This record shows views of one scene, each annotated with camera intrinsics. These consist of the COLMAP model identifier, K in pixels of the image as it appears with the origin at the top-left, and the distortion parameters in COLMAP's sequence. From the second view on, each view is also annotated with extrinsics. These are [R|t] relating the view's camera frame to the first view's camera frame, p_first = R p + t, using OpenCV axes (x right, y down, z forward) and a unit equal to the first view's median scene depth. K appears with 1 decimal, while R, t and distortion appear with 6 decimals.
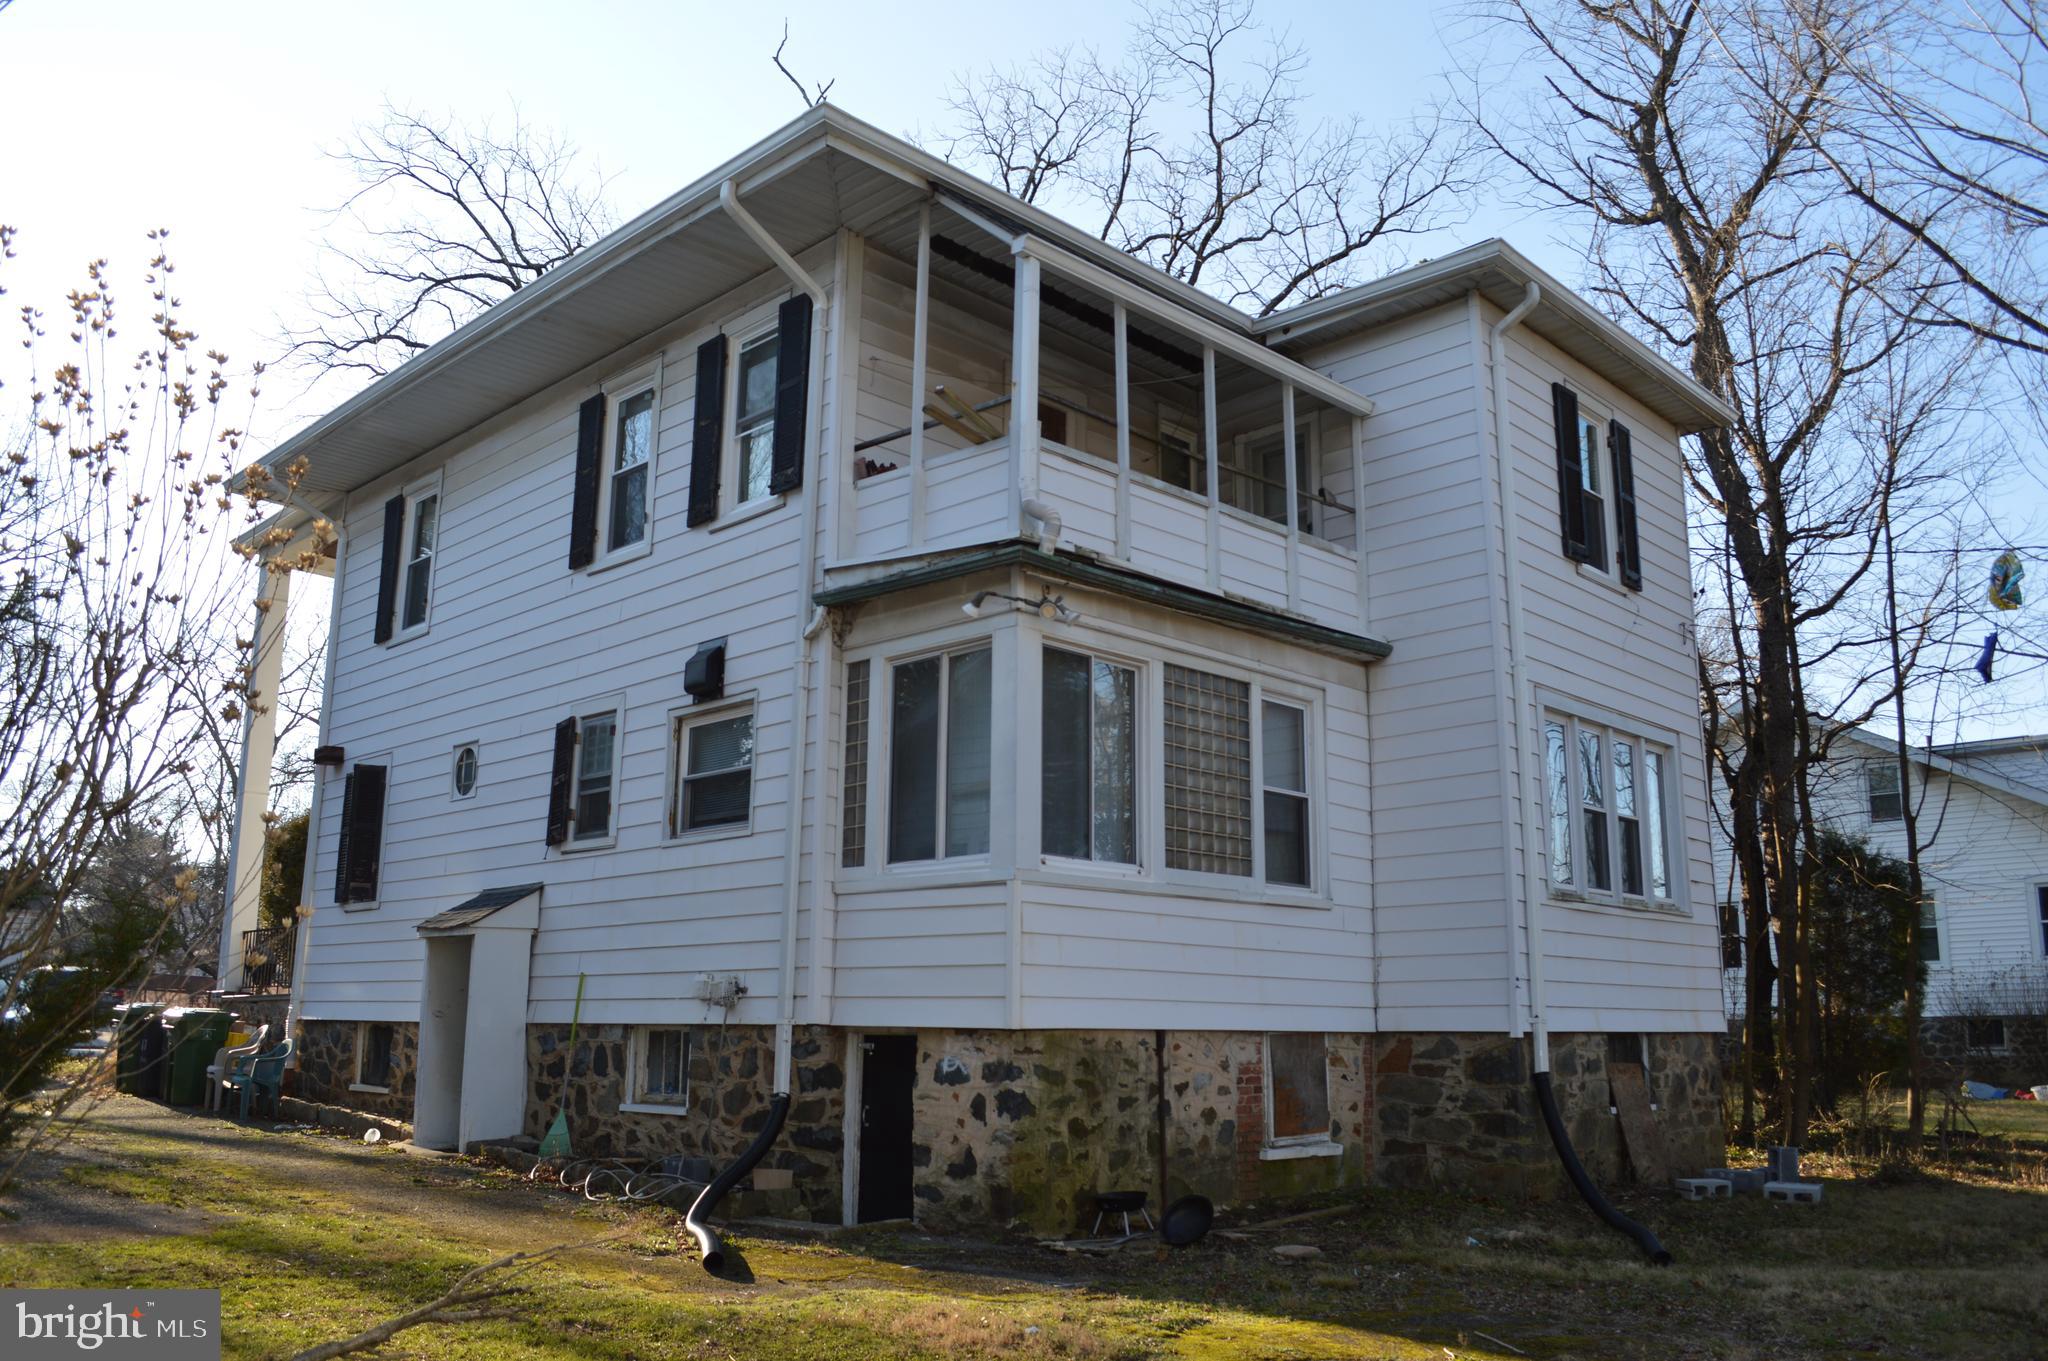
lens RADIAL K [[1640.6, 0, 1032.4], [0, 1640.6, 675.0], [0, 0, 1]] dist [-0.083160, 0.013552]
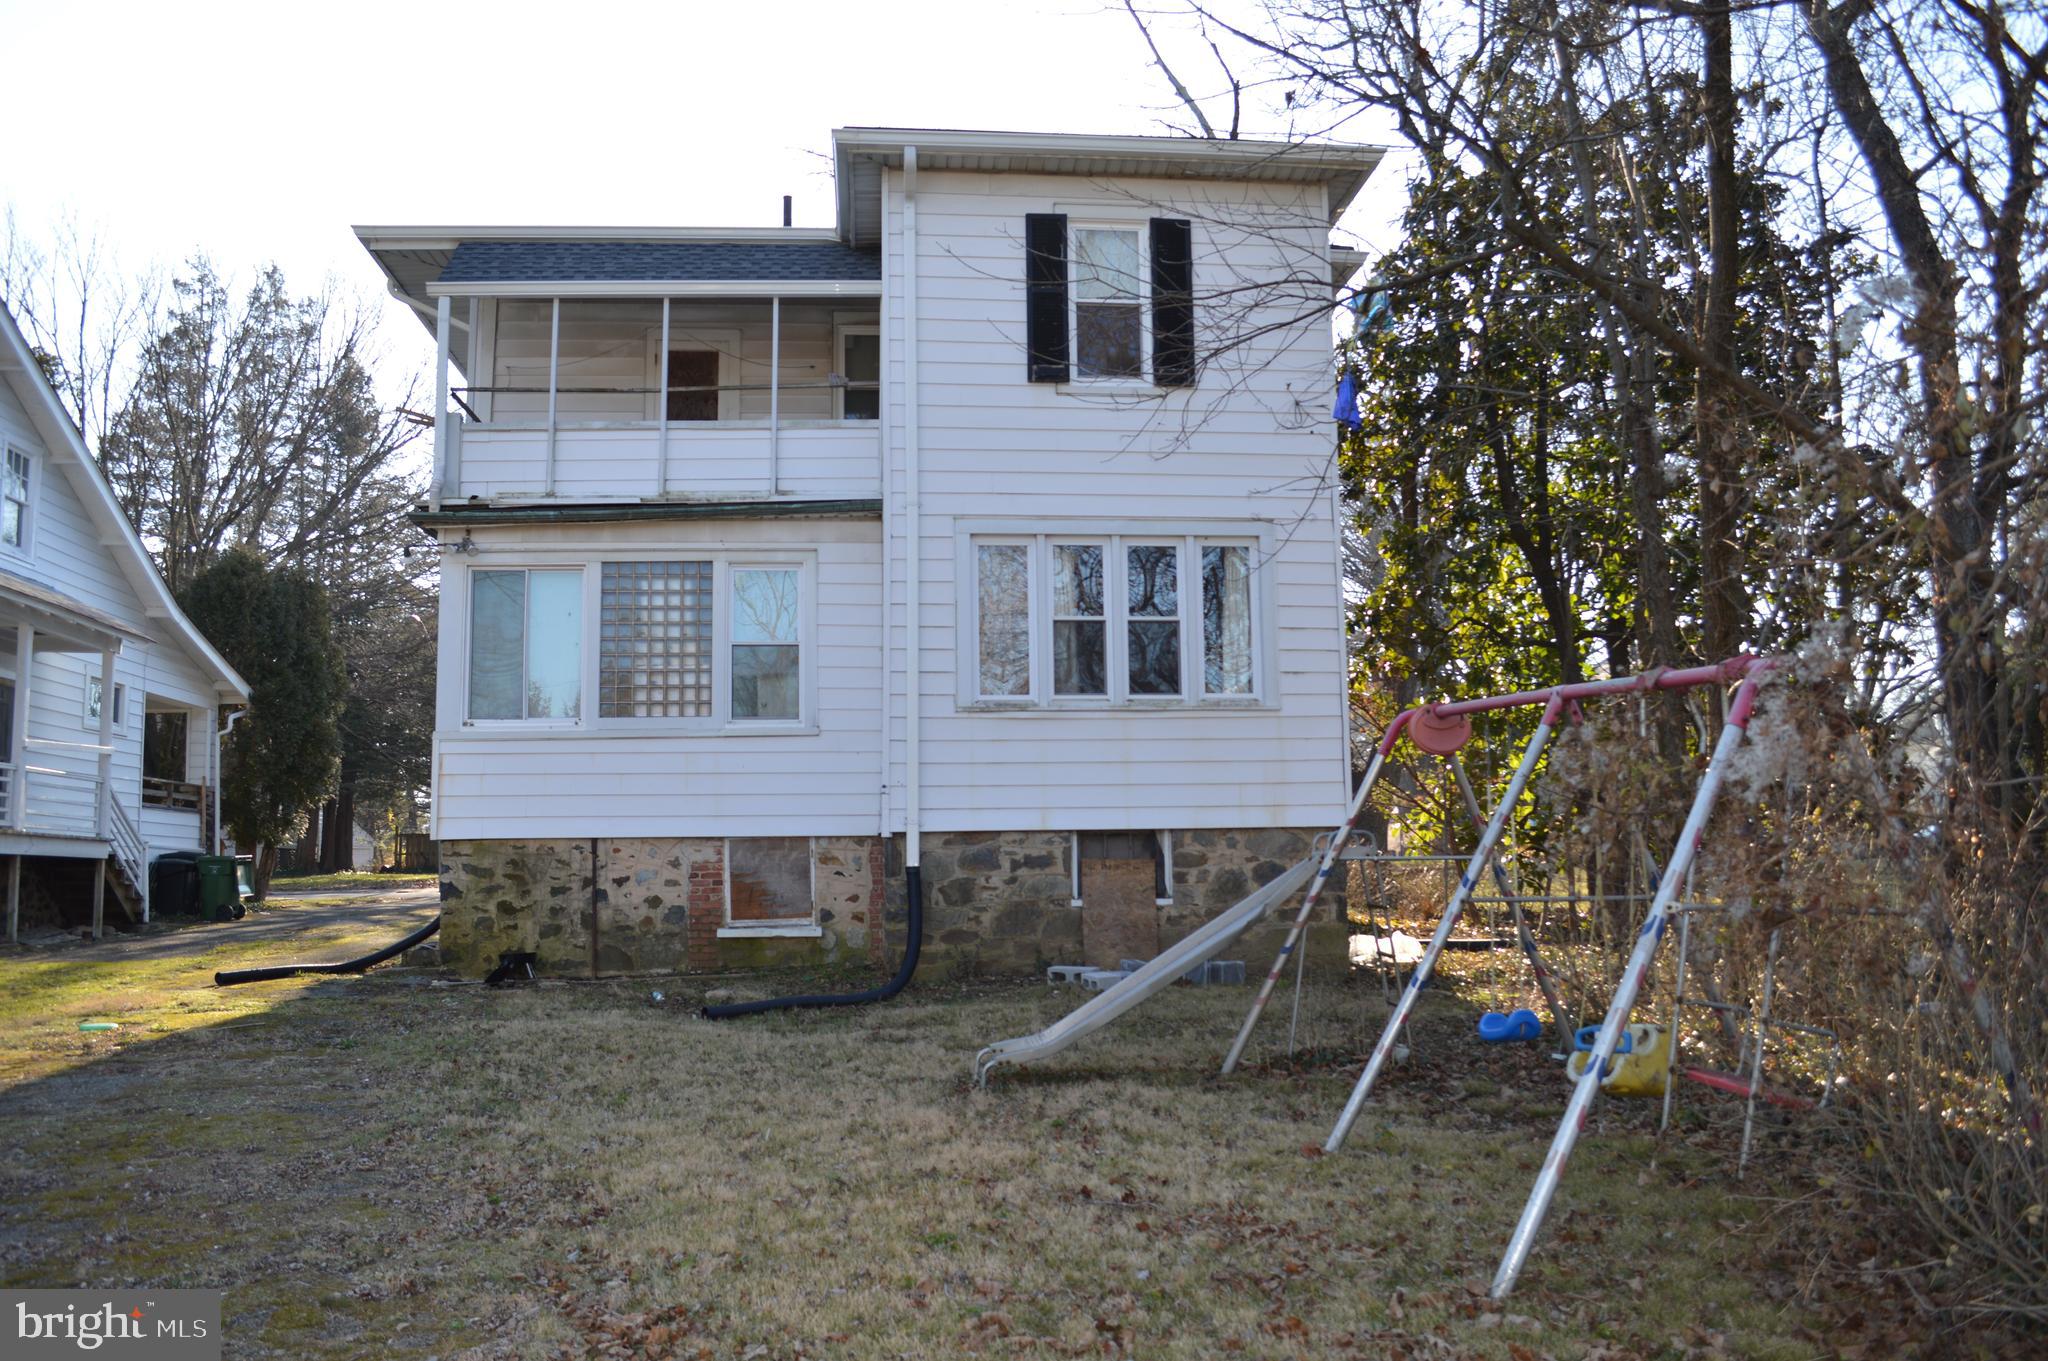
lens RADIAL K [[1640.6, 0, 1023.1], [0, 1640.6, 676.8], [0, 0, 1]] dist [-0.083160, 0.013552]
pose [[0.764260, -0.101122, -0.636931, 0.958067], [0.160523, 0.986375, 0.036011, 0.074275], [0.624611, -0.129764, 0.770079, 0.159352]]
